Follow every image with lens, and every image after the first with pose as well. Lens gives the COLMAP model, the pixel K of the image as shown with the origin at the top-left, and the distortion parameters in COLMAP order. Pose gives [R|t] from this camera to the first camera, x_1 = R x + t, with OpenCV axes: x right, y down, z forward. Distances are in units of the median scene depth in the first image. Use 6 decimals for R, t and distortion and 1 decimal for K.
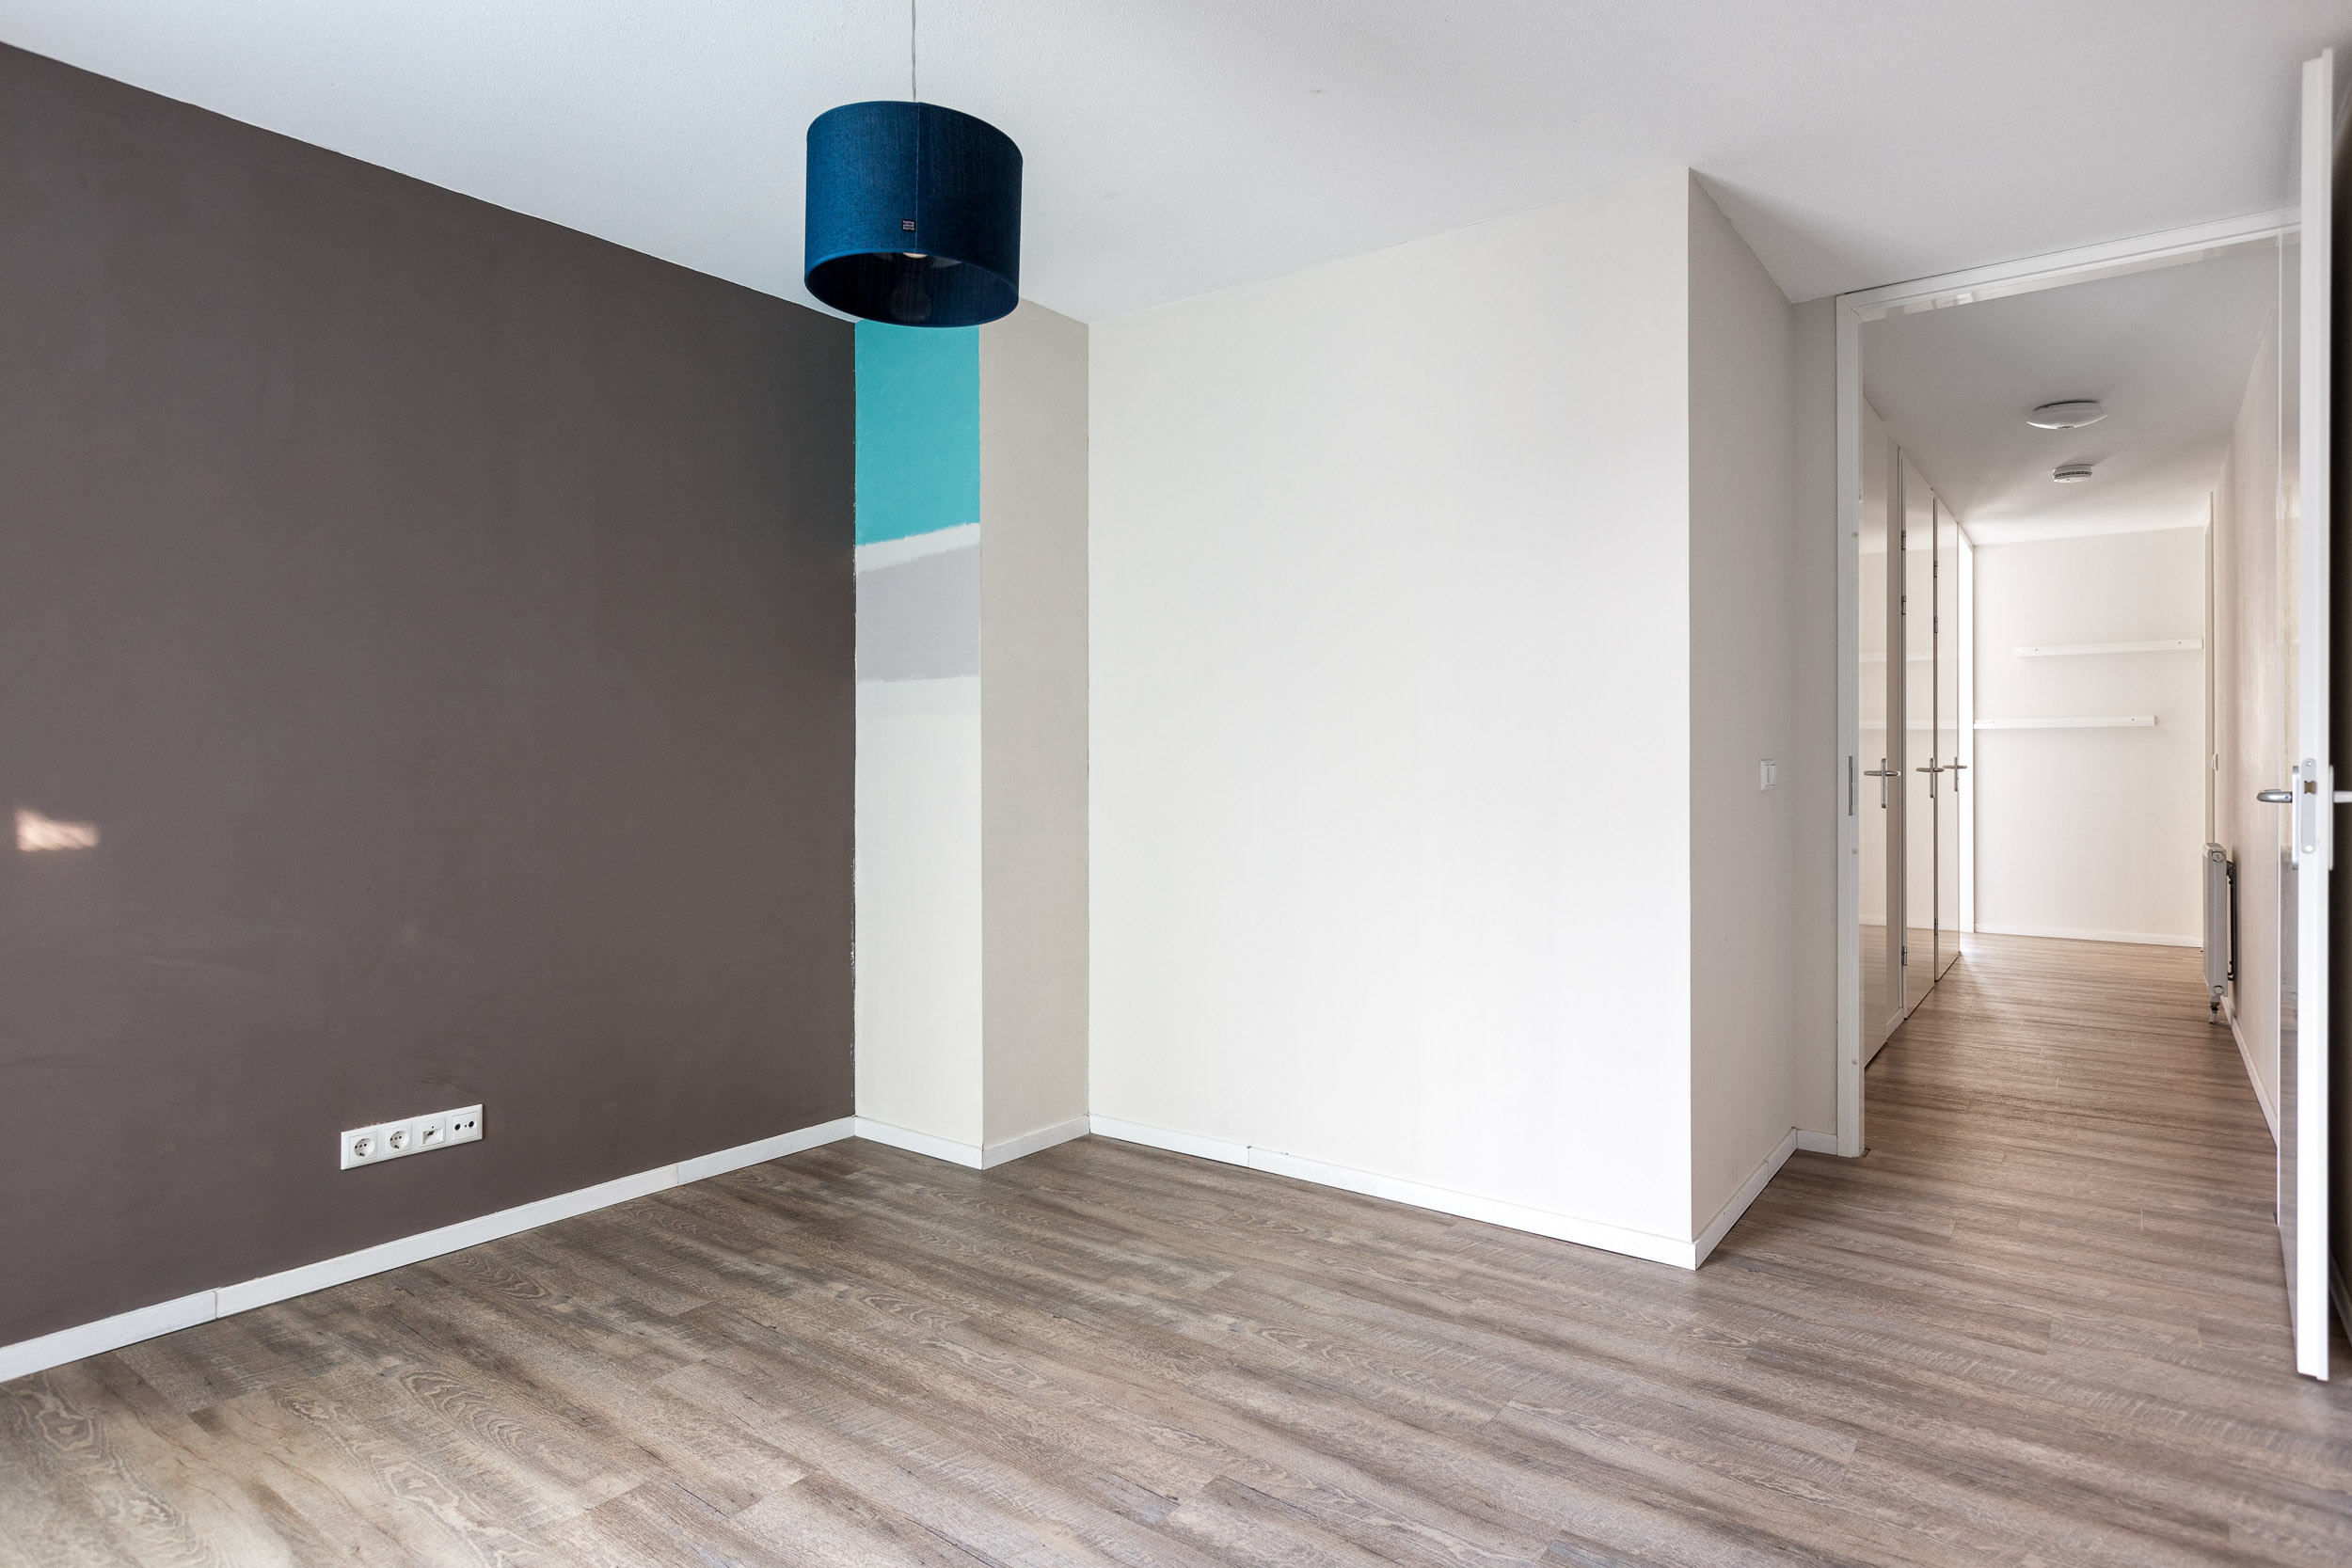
lens RADIAL K [[1358.2, 0, 1145.0], [0, 1358.2, 767.1], [0, 0, 1]] dist [-0.053727, 0.041974]
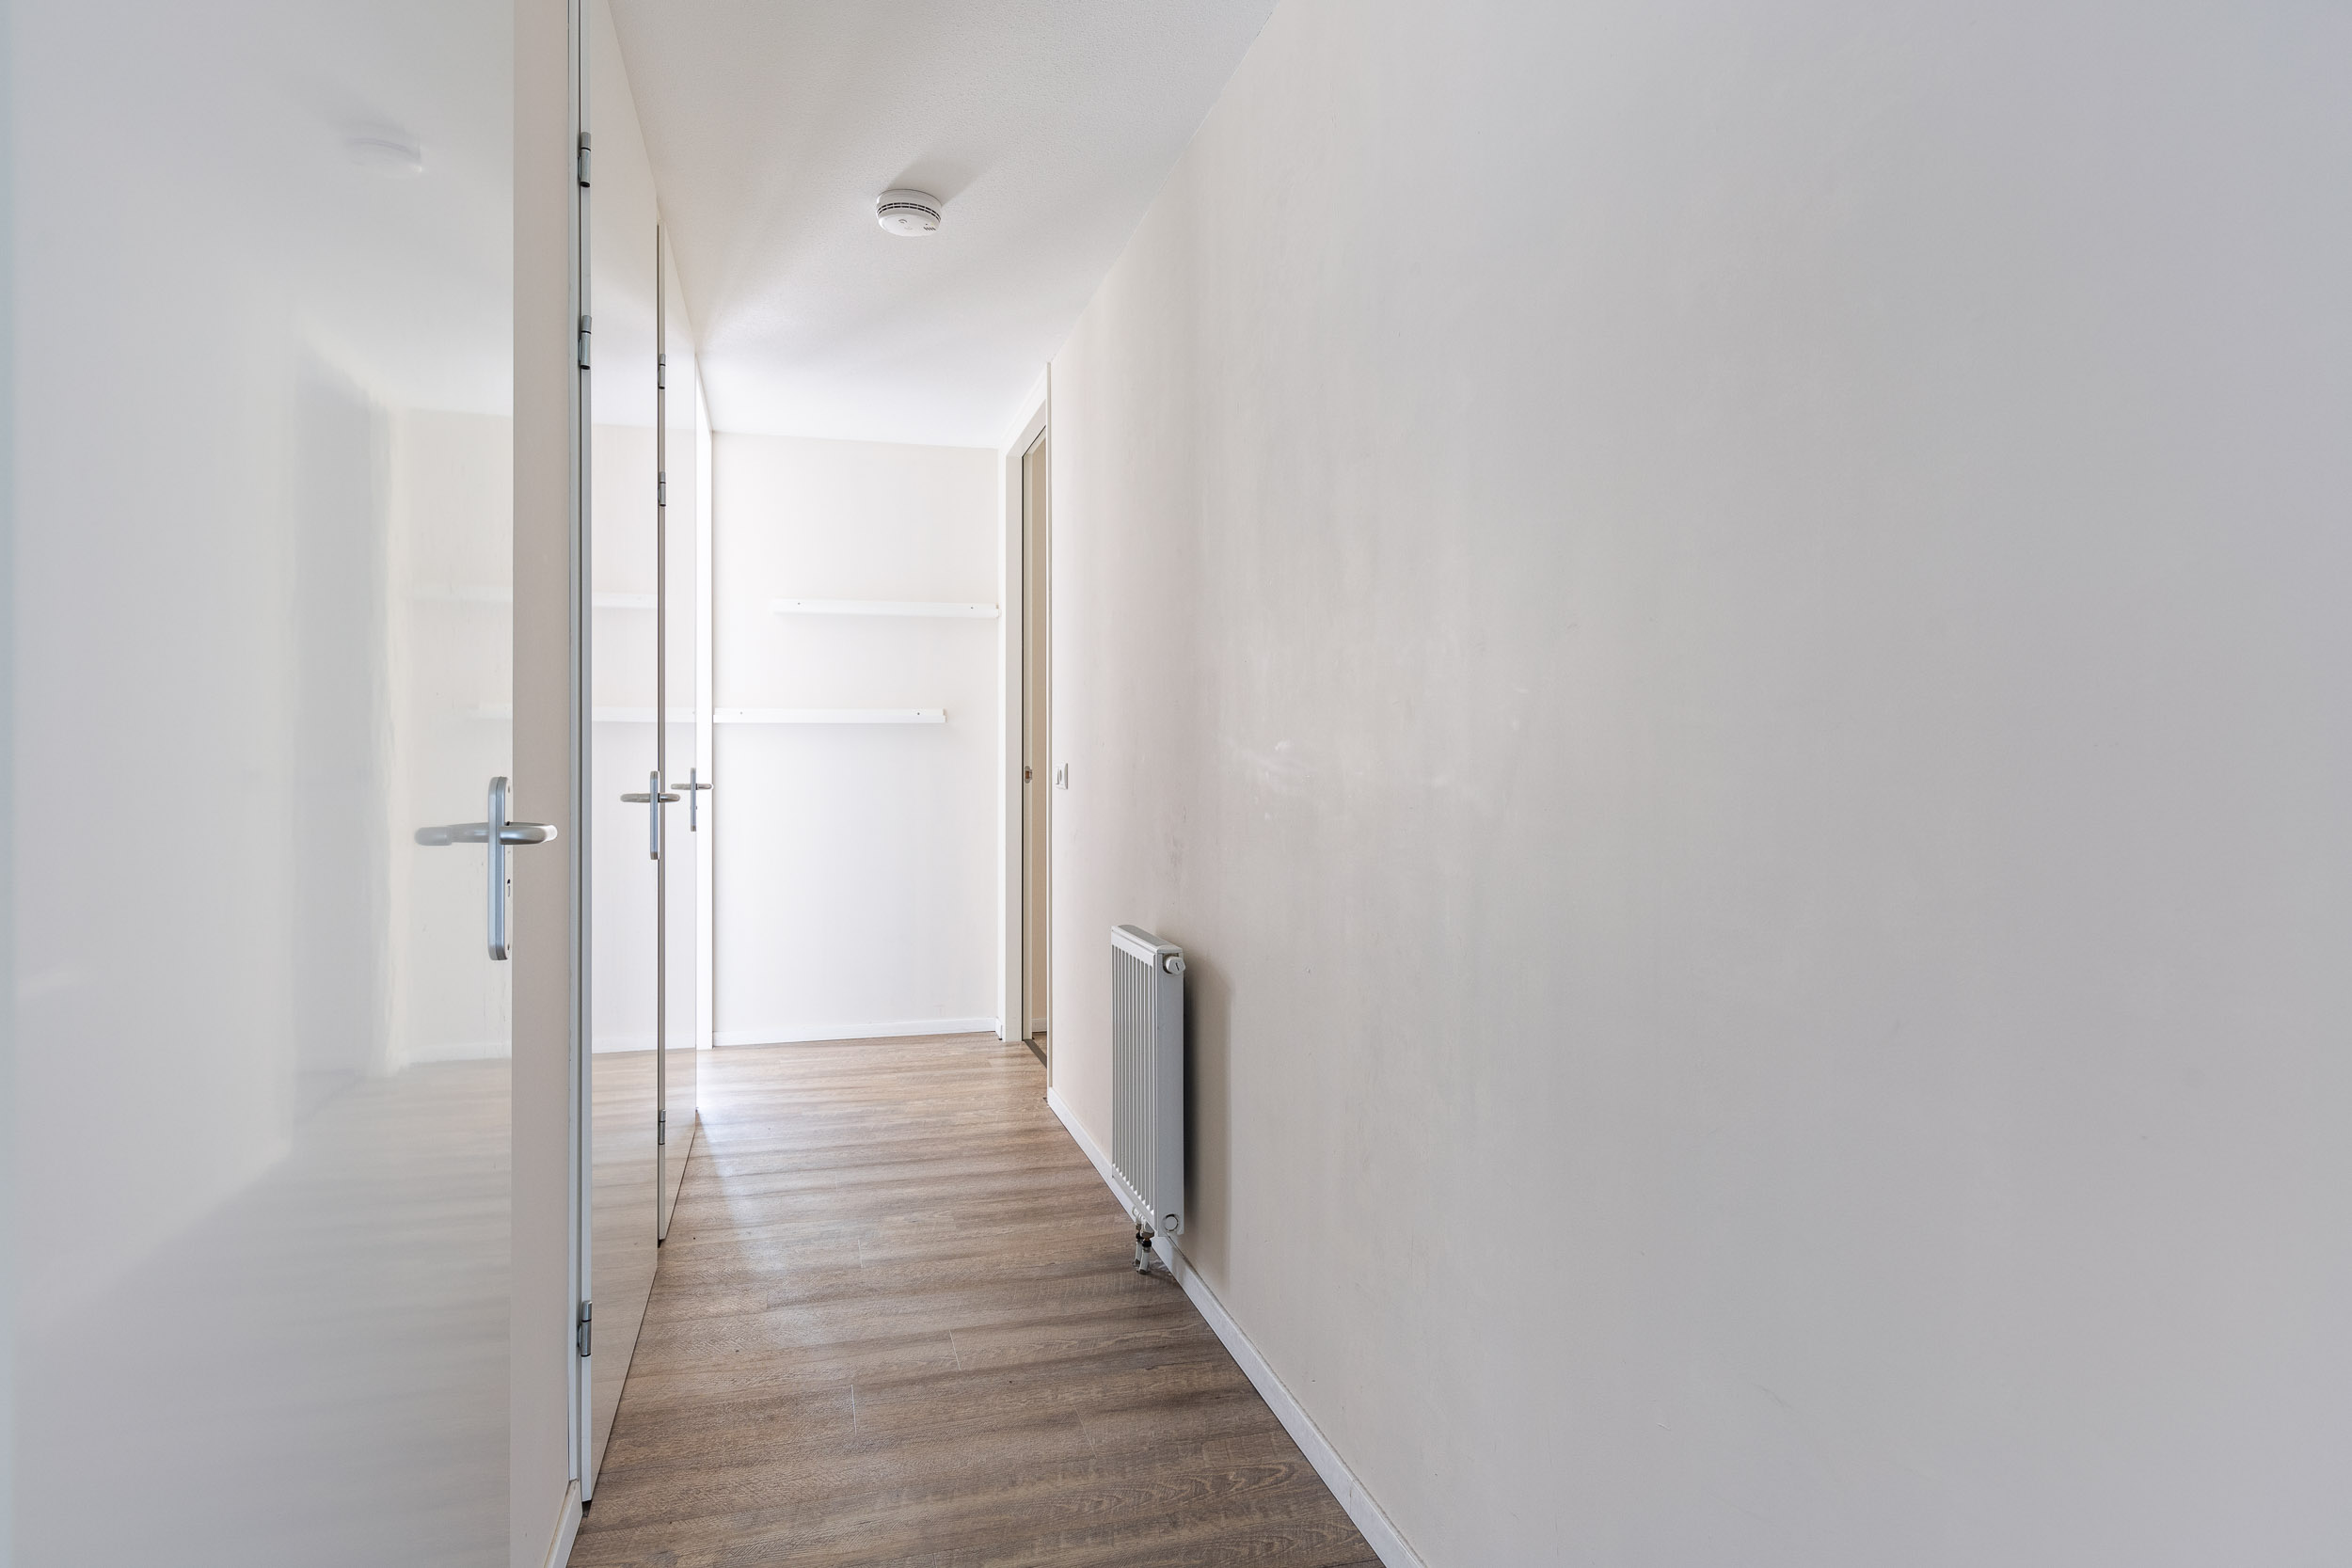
lens RADIAL K [[1358.2, 0, 1145.0], [0, 1358.2, 767.1], [0, 0, 1]] dist [-0.053727, 0.041974]
pose [[0.632704, 0.002663, 0.774389, 0.302541], [0.001240, 0.999989, -0.004452, -0.005158], [-0.774393, 0.003777, 0.632694, 0.519946]]
